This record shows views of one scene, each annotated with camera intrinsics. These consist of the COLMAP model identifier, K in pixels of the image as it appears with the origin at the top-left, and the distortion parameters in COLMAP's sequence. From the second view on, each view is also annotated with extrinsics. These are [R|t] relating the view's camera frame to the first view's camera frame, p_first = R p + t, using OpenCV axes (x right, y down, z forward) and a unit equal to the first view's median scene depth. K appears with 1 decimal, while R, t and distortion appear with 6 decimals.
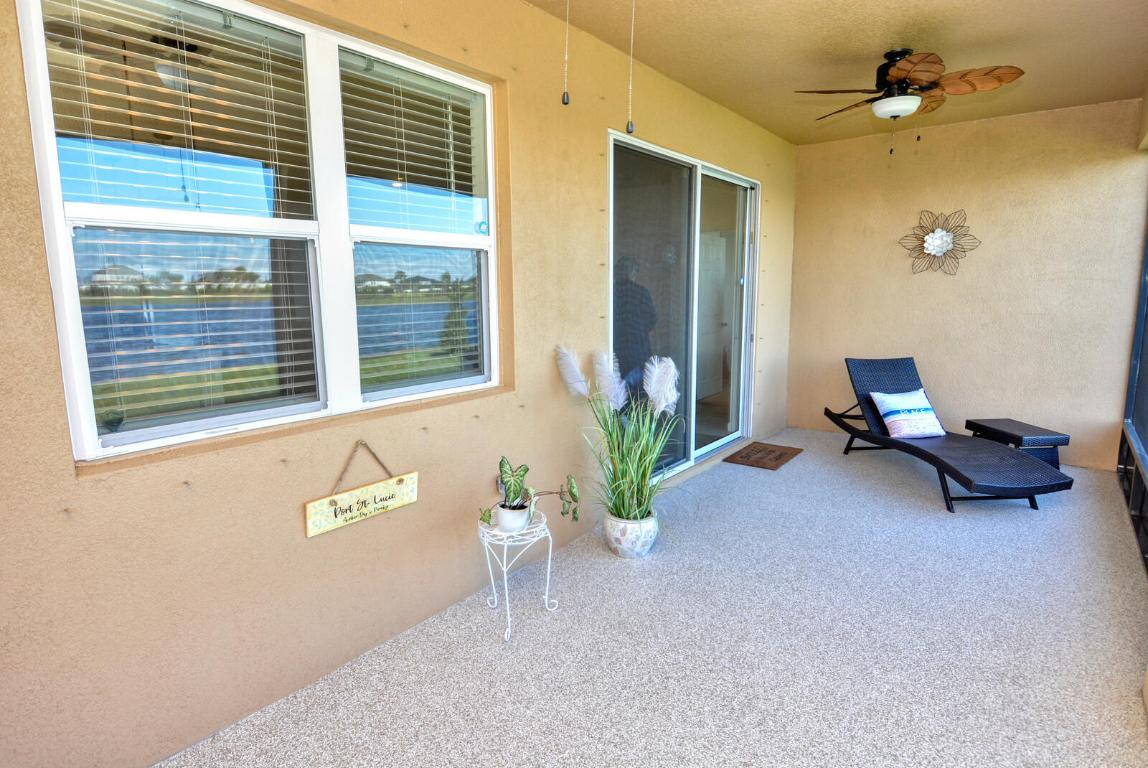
lens RADIAL K [[603.2, 0, 572.1], [0, 603.2, 382.5], [0, 0, 1]] dist [0.009868, -0.021127]
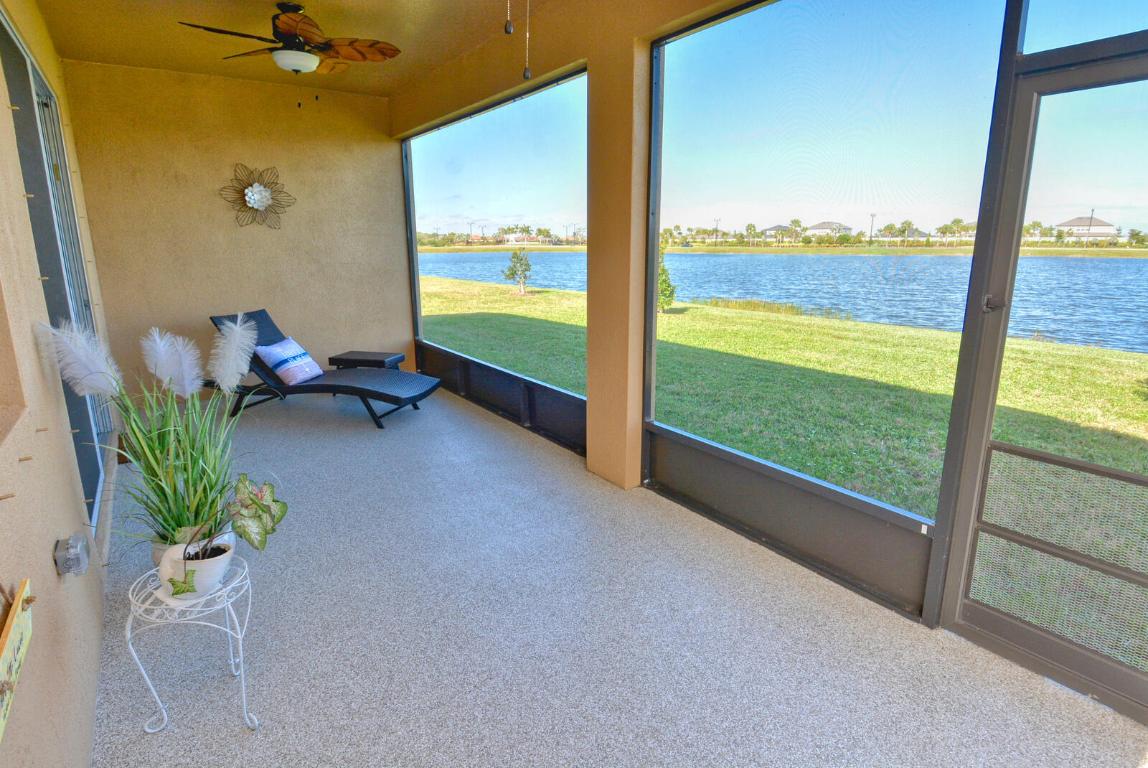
lens RADIAL K [[603.2, 0, 569.7], [0, 603.2, 382.8], [0, 0, 1]] dist [0.009868, -0.021127]
pose [[0.321811, -0.209806, 0.923266, -0.274962], [0.141790, 0.974822, 0.172100, -0.024010], [-0.936127, 0.075526, 0.343456, 0.177128]]
